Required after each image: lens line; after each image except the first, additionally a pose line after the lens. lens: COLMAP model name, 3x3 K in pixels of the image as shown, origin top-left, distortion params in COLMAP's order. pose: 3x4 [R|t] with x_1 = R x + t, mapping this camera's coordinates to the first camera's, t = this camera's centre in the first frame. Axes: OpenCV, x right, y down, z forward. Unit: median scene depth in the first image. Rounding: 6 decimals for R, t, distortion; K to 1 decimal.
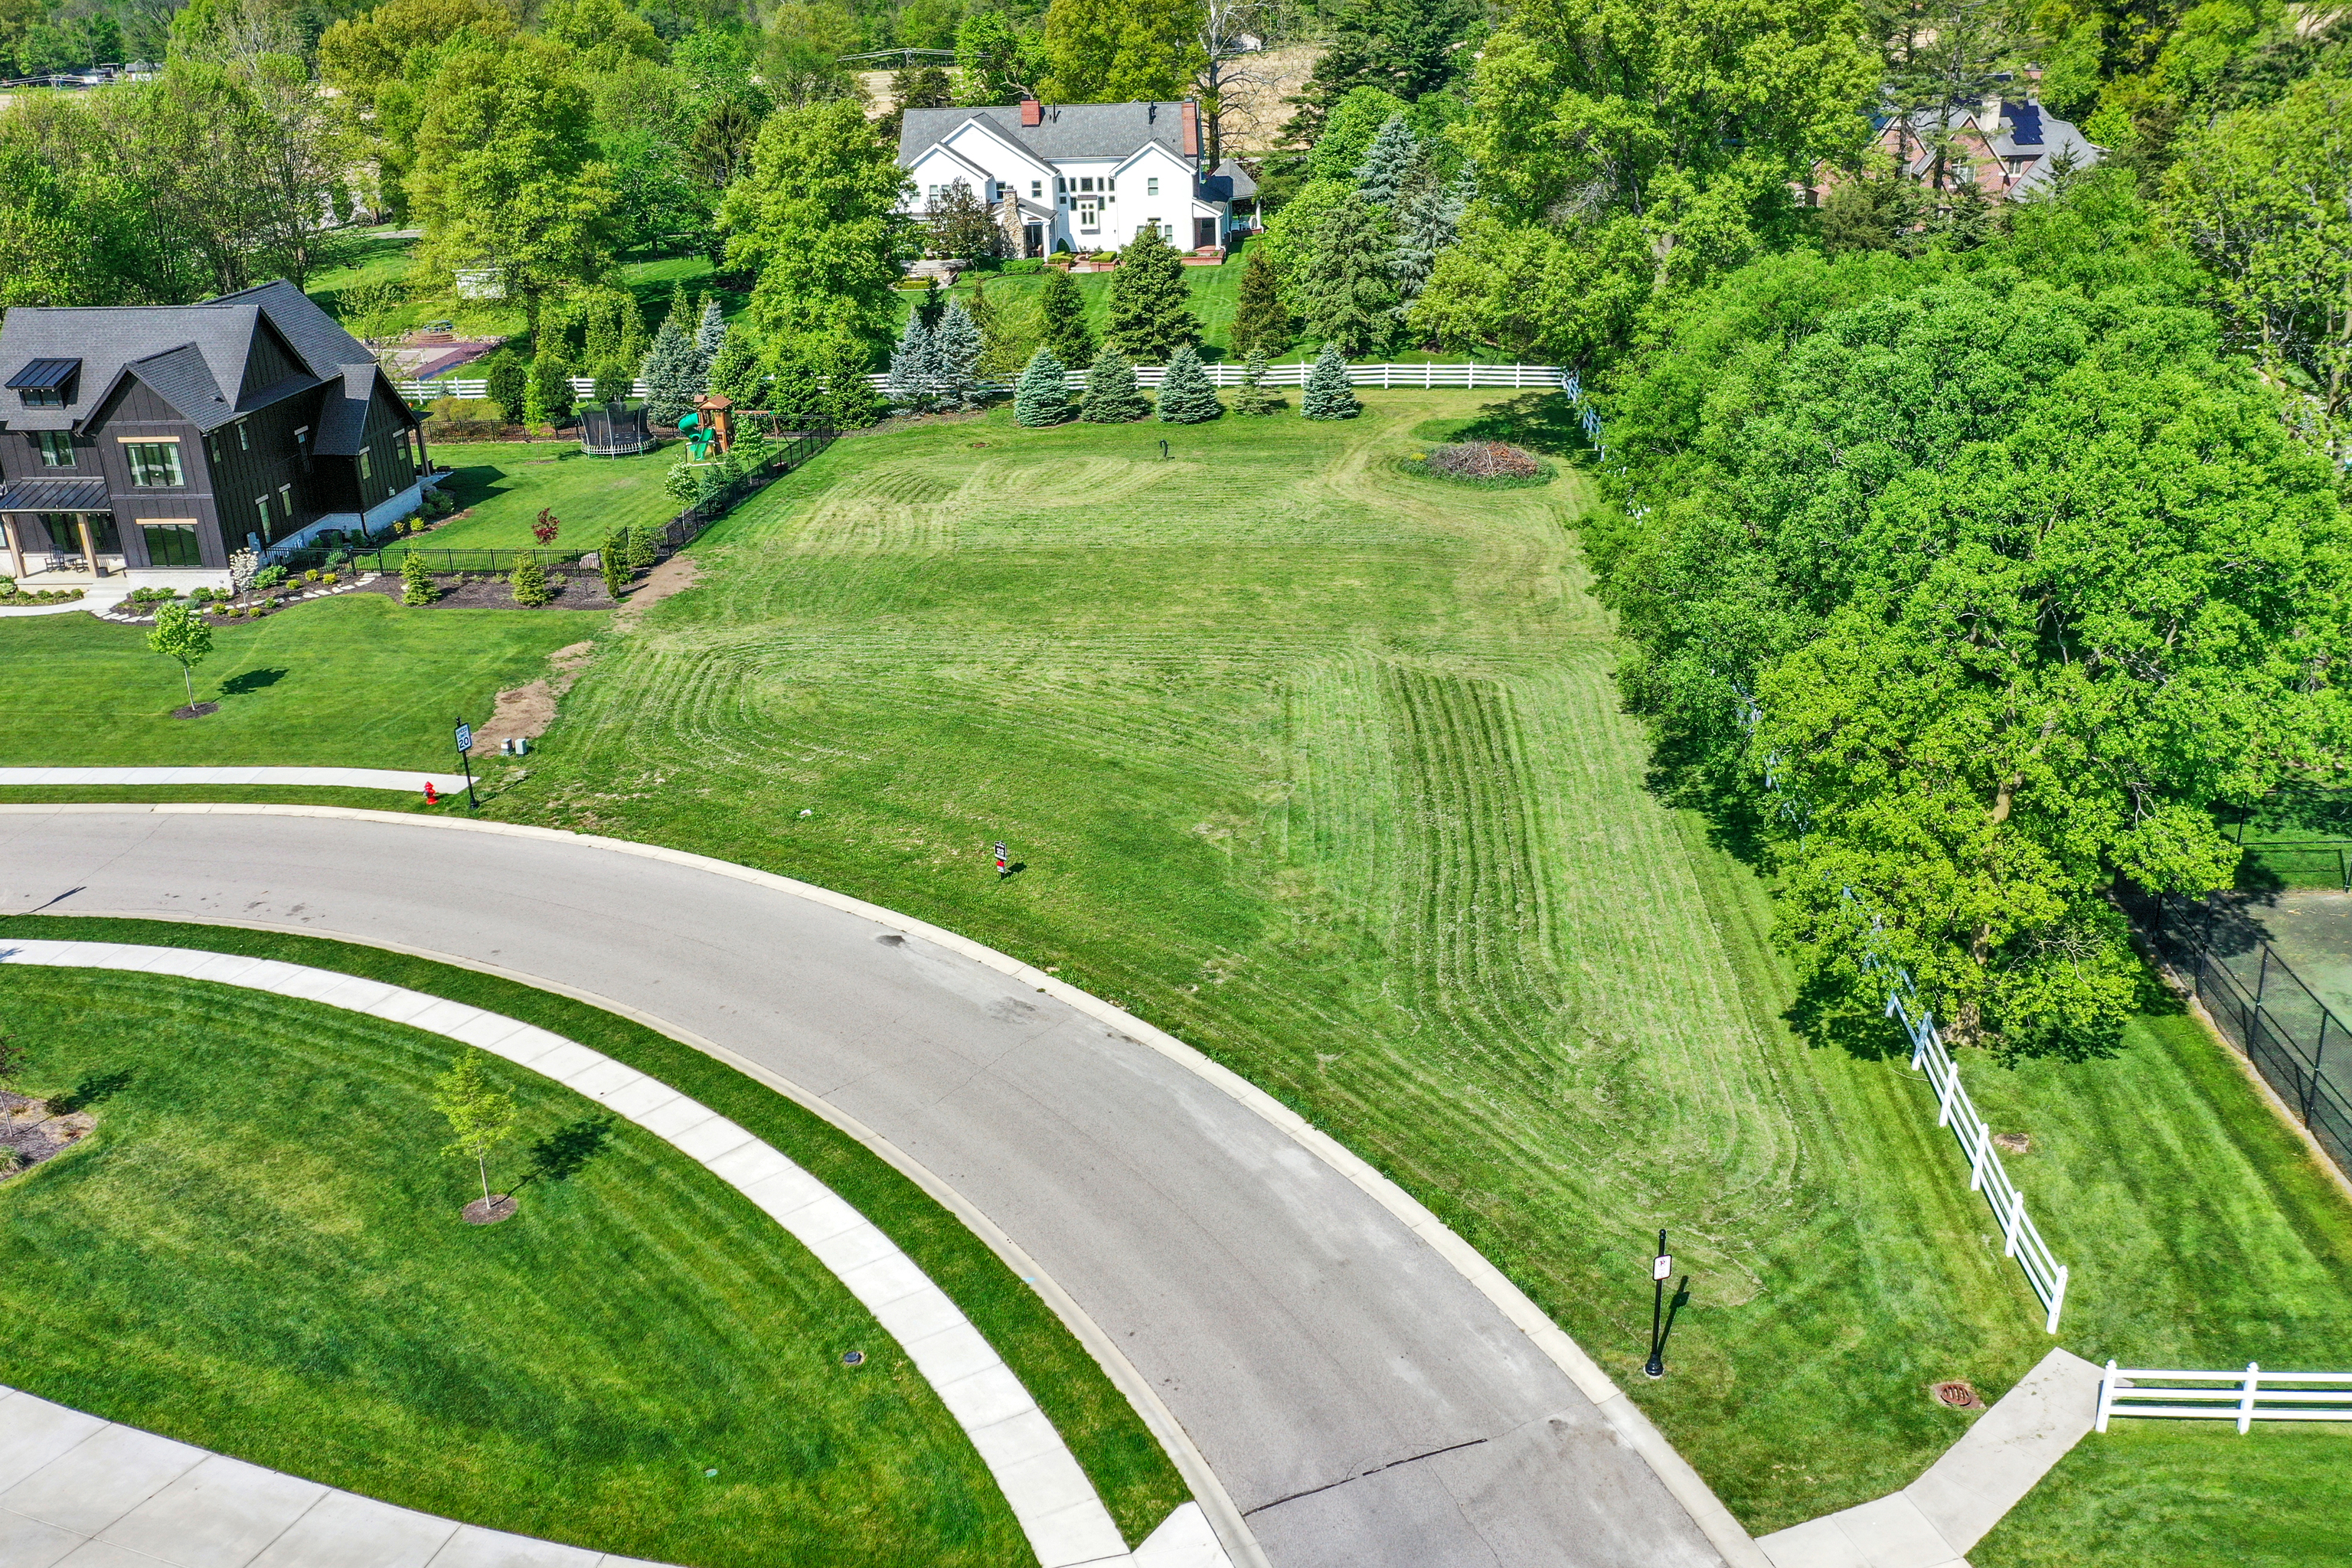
lens RADIAL K [[2019.2, 0, 1170.1], [0, 2019.2, 789.1], [0, 0, 1]] dist [0.005802, 0.026718]
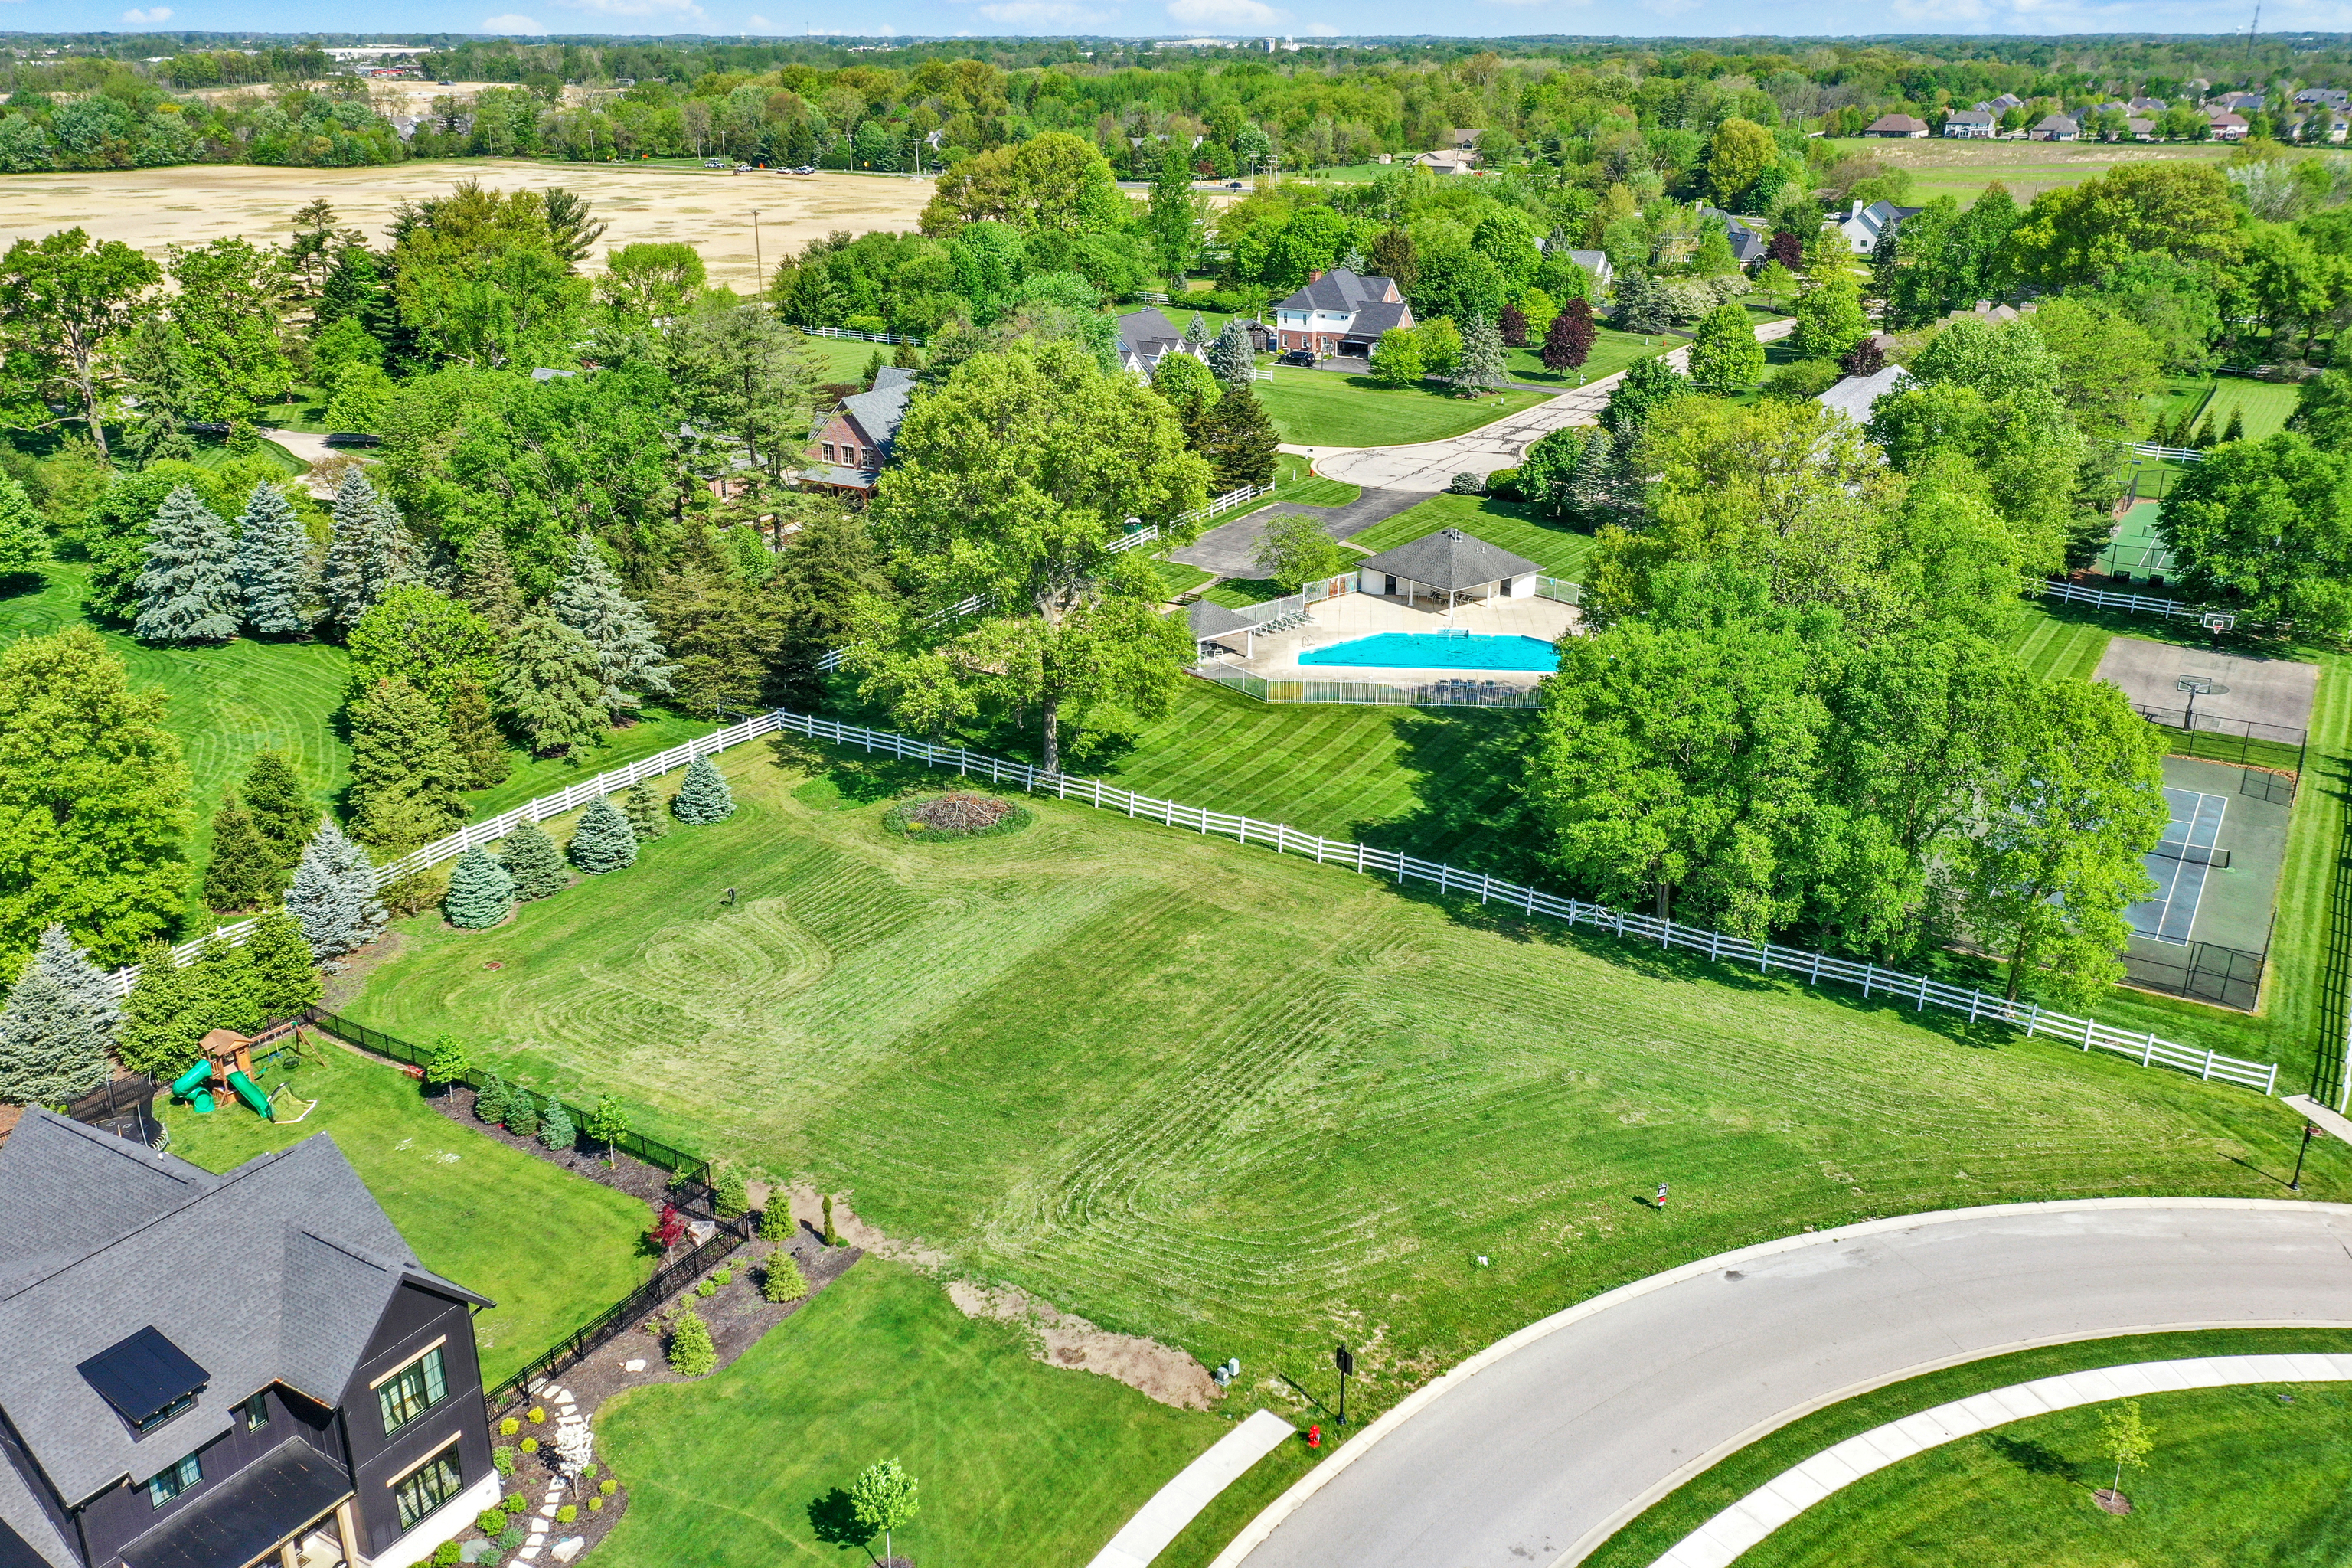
lens RADIAL K [[1943.5, 0, 1176.0], [0, 1943.5, 784.0], [0, 0, 1]] dist [0.015675, 0.012127]
pose [[0.450663, -0.289149, 0.844569, -0.958837], [0.321641, 0.935140, 0.148529, -0.399496], [-0.832737, 0.204711, 0.514435, 0.418769]]
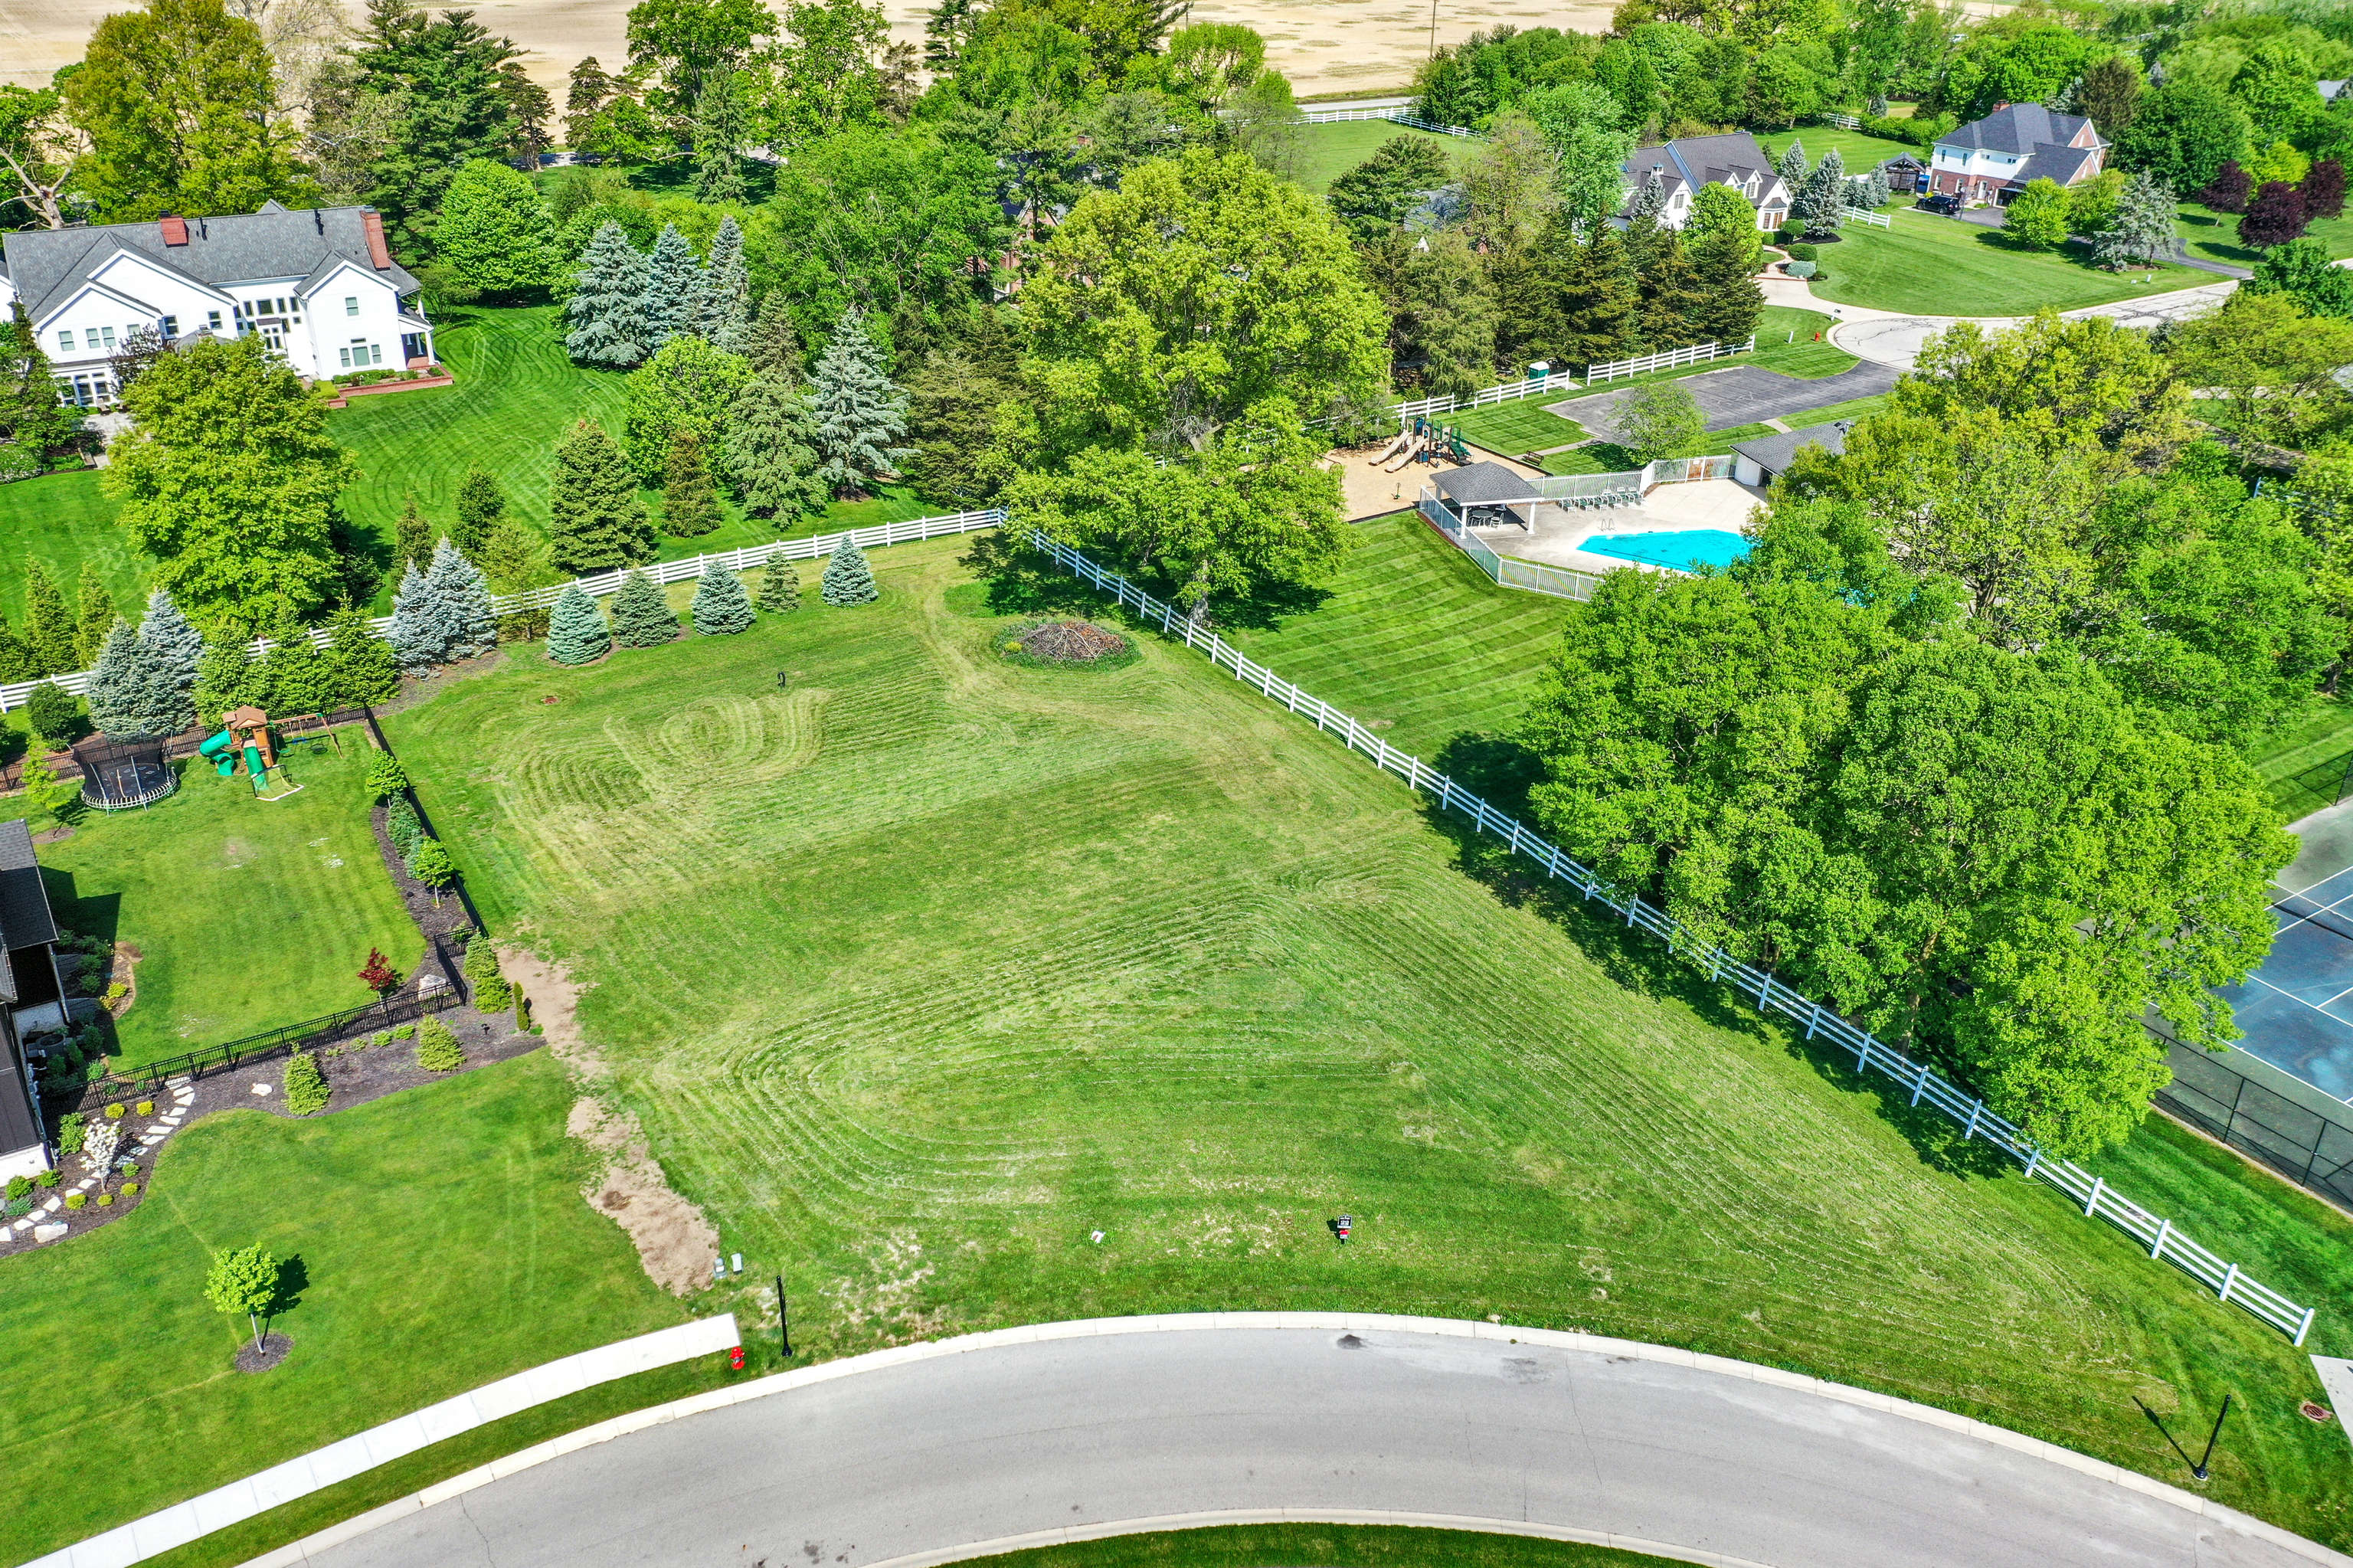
lens RADIAL K [[1897.5, 0, 1169.8], [0, 1897.5, 788.3], [0, 0, 1]] dist [0.013469, 0.005774]
pose [[0.791467, -0.238040, 0.562953, -0.549743], [0.188091, 0.971206, 0.146224, -0.298246], [-0.581550, -0.009845, 0.813451, 0.134941]]
